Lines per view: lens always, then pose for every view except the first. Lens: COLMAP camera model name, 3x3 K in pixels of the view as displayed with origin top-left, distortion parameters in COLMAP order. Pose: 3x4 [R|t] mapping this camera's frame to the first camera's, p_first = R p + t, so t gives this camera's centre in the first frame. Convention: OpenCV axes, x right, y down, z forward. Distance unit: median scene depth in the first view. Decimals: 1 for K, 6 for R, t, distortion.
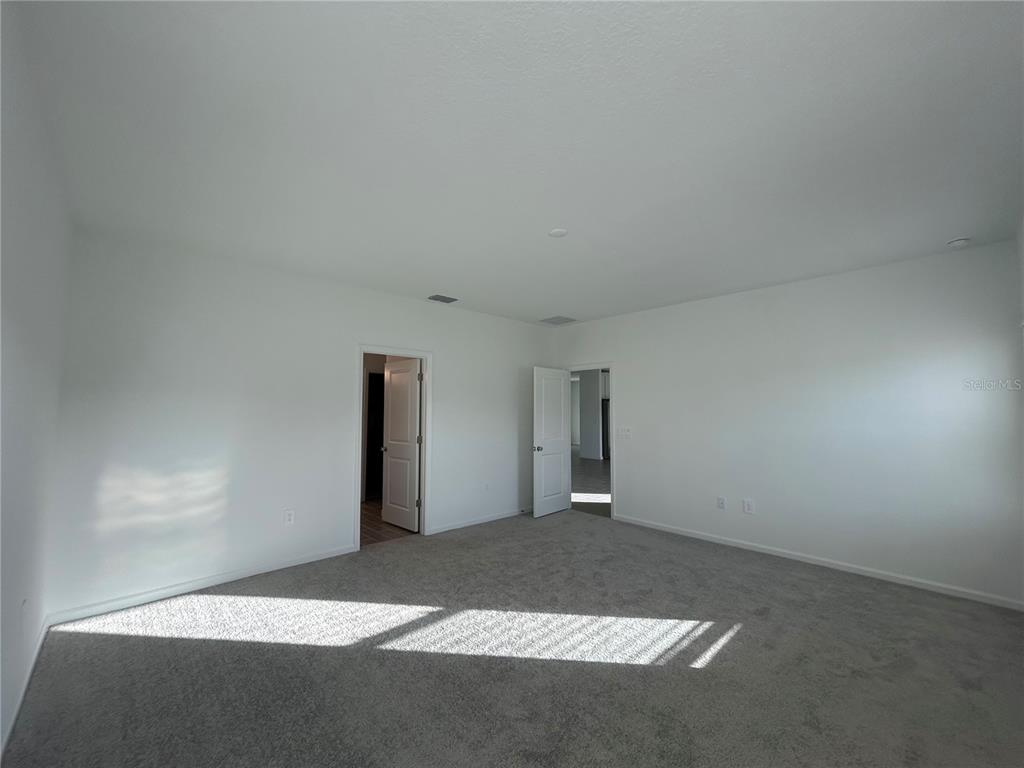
lens RADIAL K [[412.8, 0, 510.3], [0, 412.8, 386.8], [0, 0, 1]] dist [-0.001528, 0.001856]
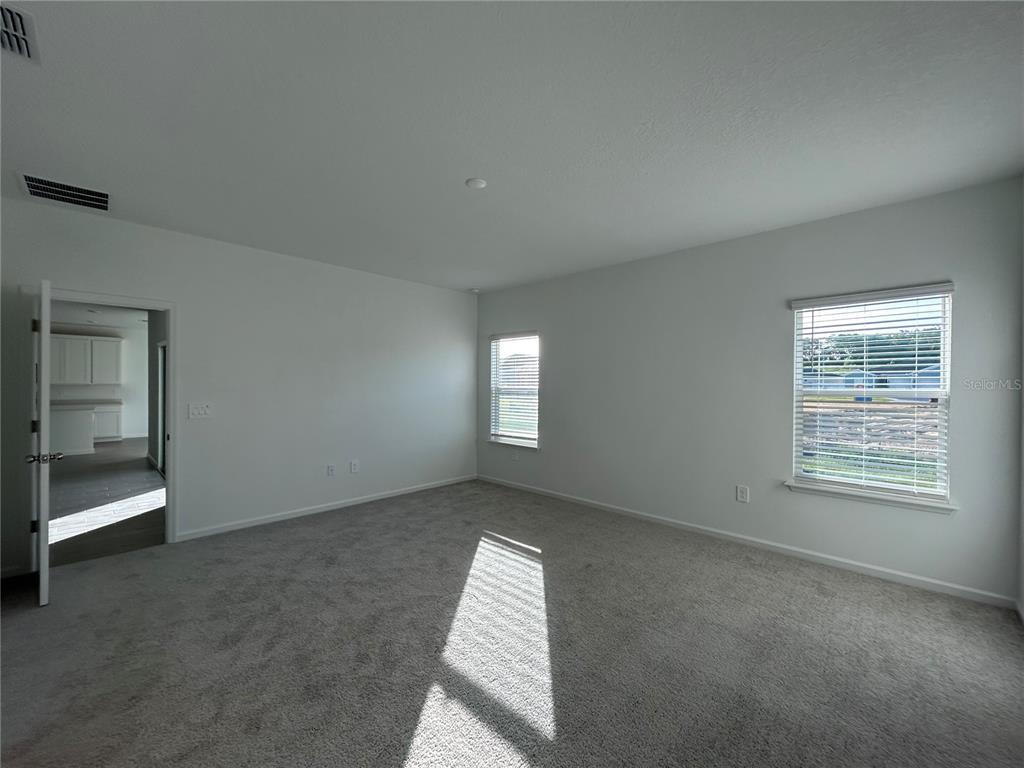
lens RADIAL K [[412.8, 0, 511.9], [0, 412.8, 383.8], [0, 0, 1]] dist [-0.001528, 0.001856]
pose [[-0.049661, -0.000504, 0.998766, -0.675574], [-0.061836, 0.998083, -0.002571, 0.057967], [-0.996850, -0.061887, -0.049597, 0.799864]]
